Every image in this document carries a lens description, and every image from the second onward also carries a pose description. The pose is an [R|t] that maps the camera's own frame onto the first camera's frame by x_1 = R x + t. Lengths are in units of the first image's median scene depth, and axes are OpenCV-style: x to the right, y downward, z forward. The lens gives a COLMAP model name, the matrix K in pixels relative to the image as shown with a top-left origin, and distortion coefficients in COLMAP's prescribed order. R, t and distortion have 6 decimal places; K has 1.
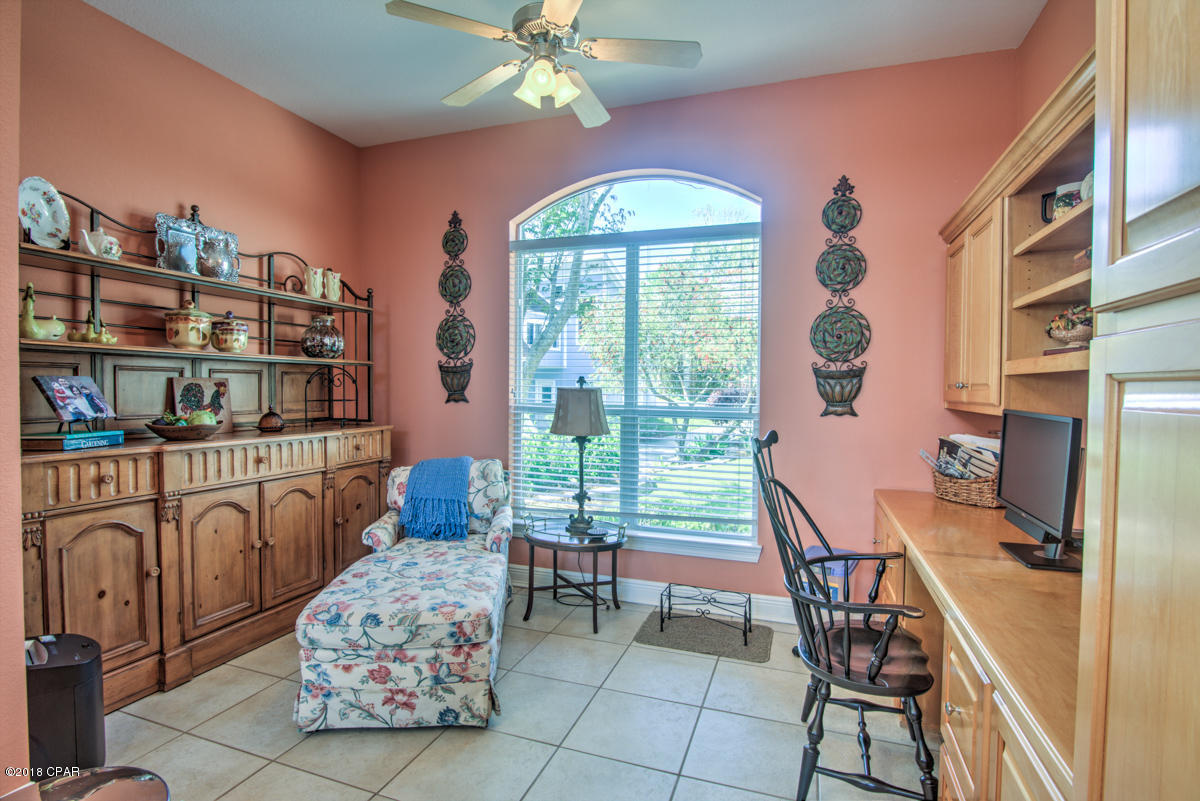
lens RADIAL K [[584.9, 0, 598.6], [0, 584.9, 399.1], [0, 0, 1]] dist [-0.020806, -0.000199]
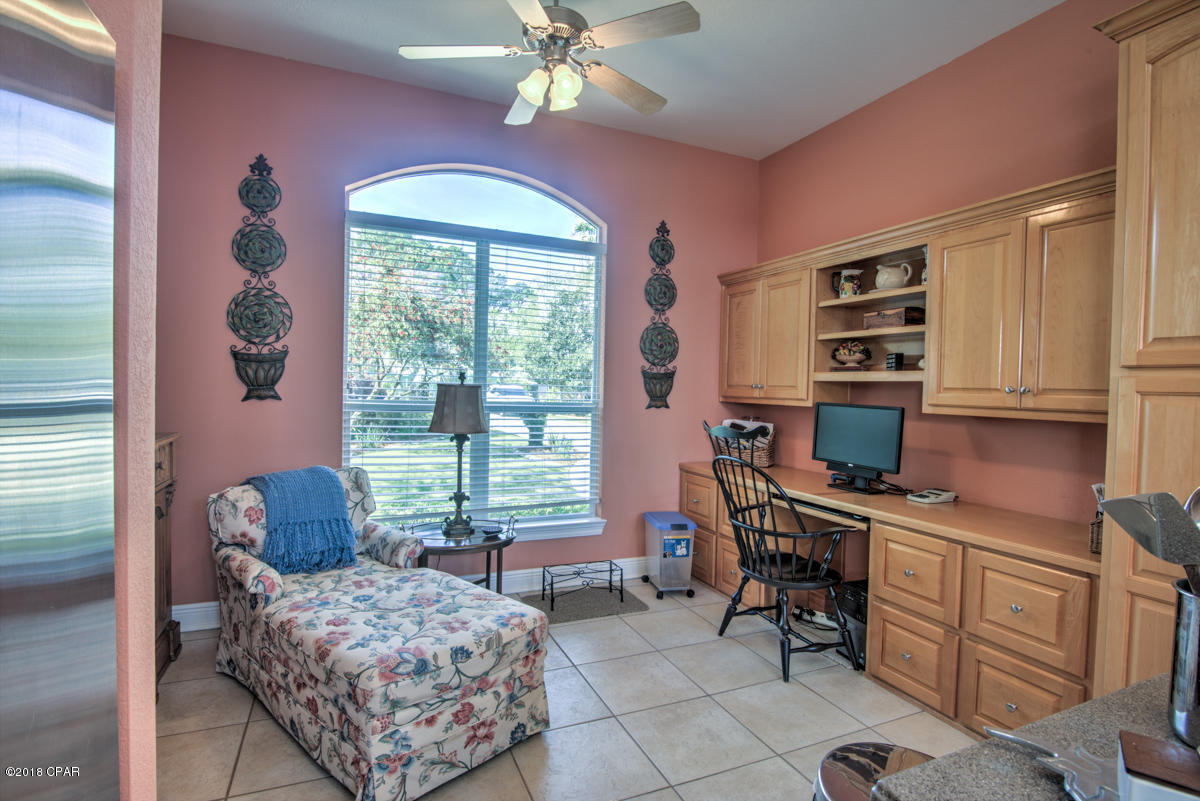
lens RADIAL K [[584.9, 0, 598.6], [0, 584.9, 399.1], [0, 0, 1]] dist [-0.020806, -0.000199]
pose [[0.728733, -0.008205, 0.684748, -0.559830], [-0.001505, 0.999907, 0.013583, -0.008536], [-0.684796, -0.010929, 0.728653, 0.154554]]
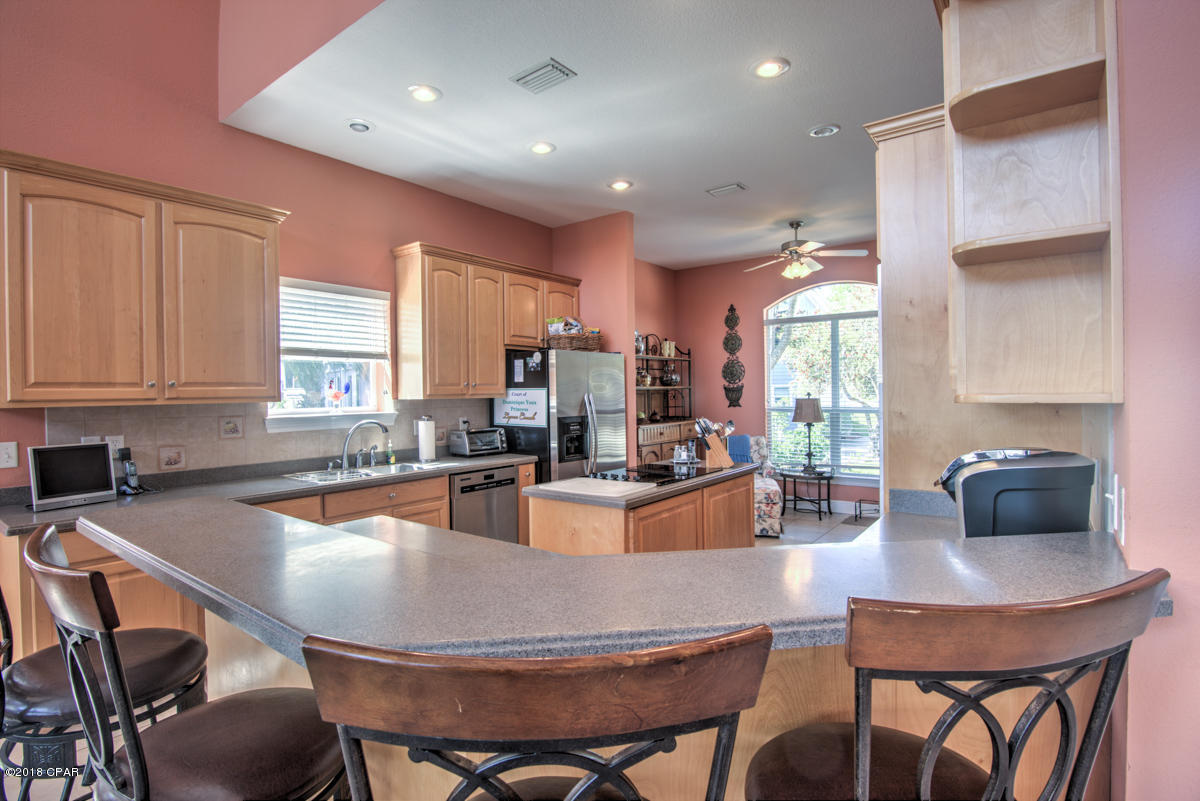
lens RADIAL K [[584.9, 0, 598.6], [0, 584.9, 399.1], [0, 0, 1]] dist [-0.020806, -0.000199]
pose [[0.952079, -0.020852, -0.305139, -0.109578], [0.018114, 0.999766, -0.011801, -0.006319], [0.305314, 0.005709, 0.952235, -1.124679]]
